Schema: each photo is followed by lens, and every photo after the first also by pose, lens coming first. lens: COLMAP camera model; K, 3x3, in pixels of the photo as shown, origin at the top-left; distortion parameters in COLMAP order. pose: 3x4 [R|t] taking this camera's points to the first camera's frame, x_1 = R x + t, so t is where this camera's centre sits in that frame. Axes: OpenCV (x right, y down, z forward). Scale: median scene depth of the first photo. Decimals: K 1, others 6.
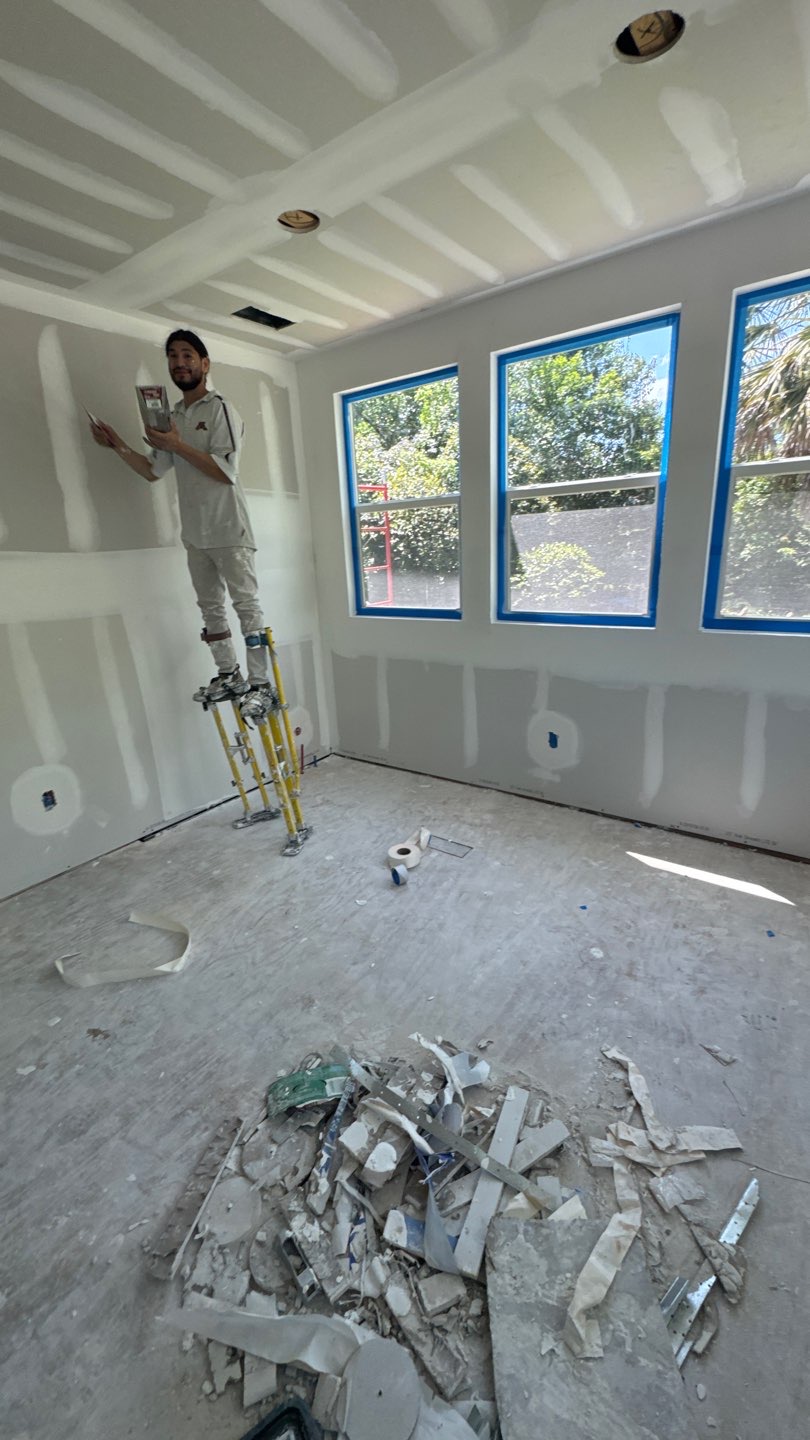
lens RADIAL K [[582.6, 0, 405.1], [0, 582.6, 723.5], [0, 0, 1]] dist [-0.003804, 0.000531]
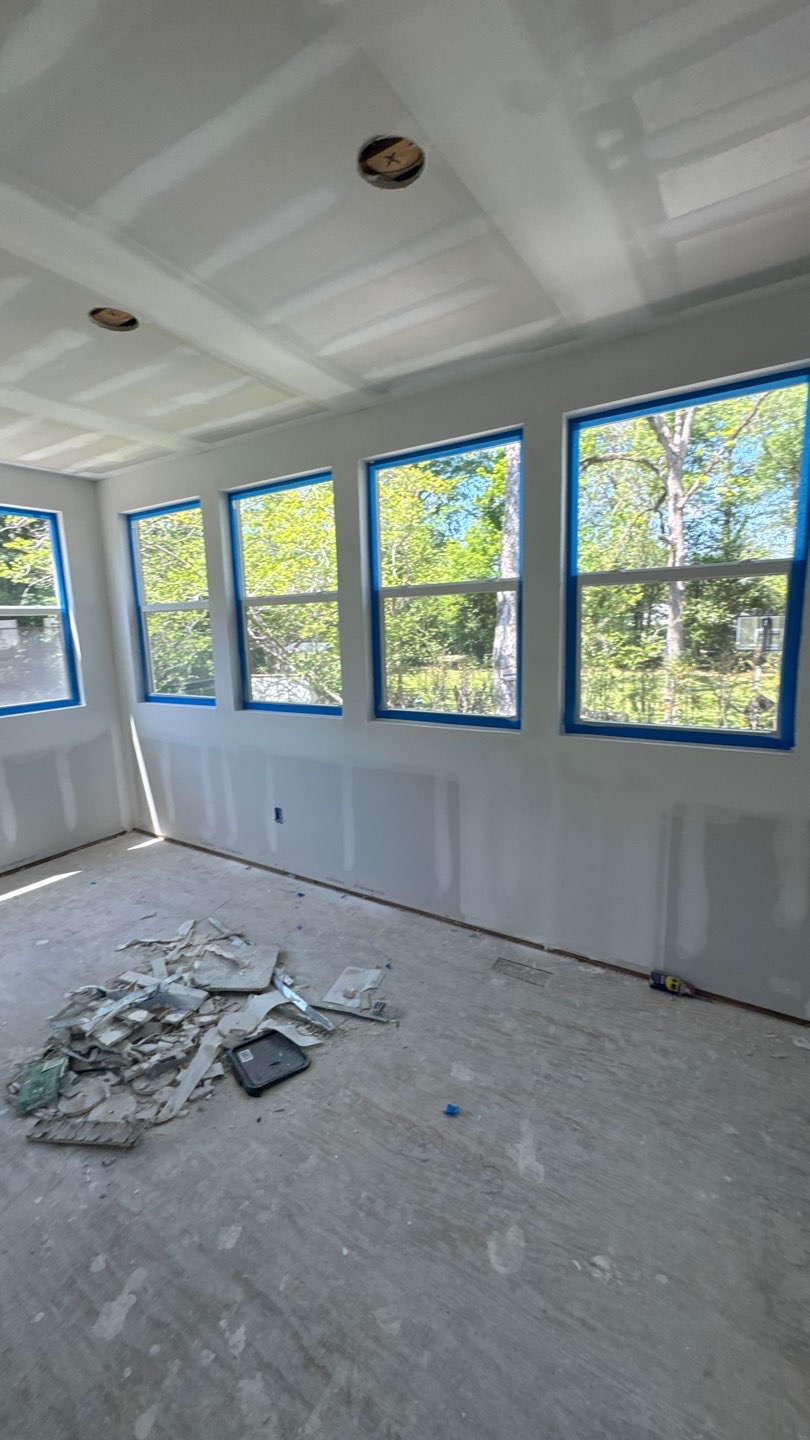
lens RADIAL K [[582.6, 0, 405.5], [0, 582.6, 721.1], [0, 0, 1]] dist [-0.003804, 0.000531]
pose [[-0.069768, -0.111315, 0.991333, -1.366455], [0.320532, 0.938557, 0.127947, -0.008616], [-0.944665, 0.326680, -0.029801, 0.048310]]
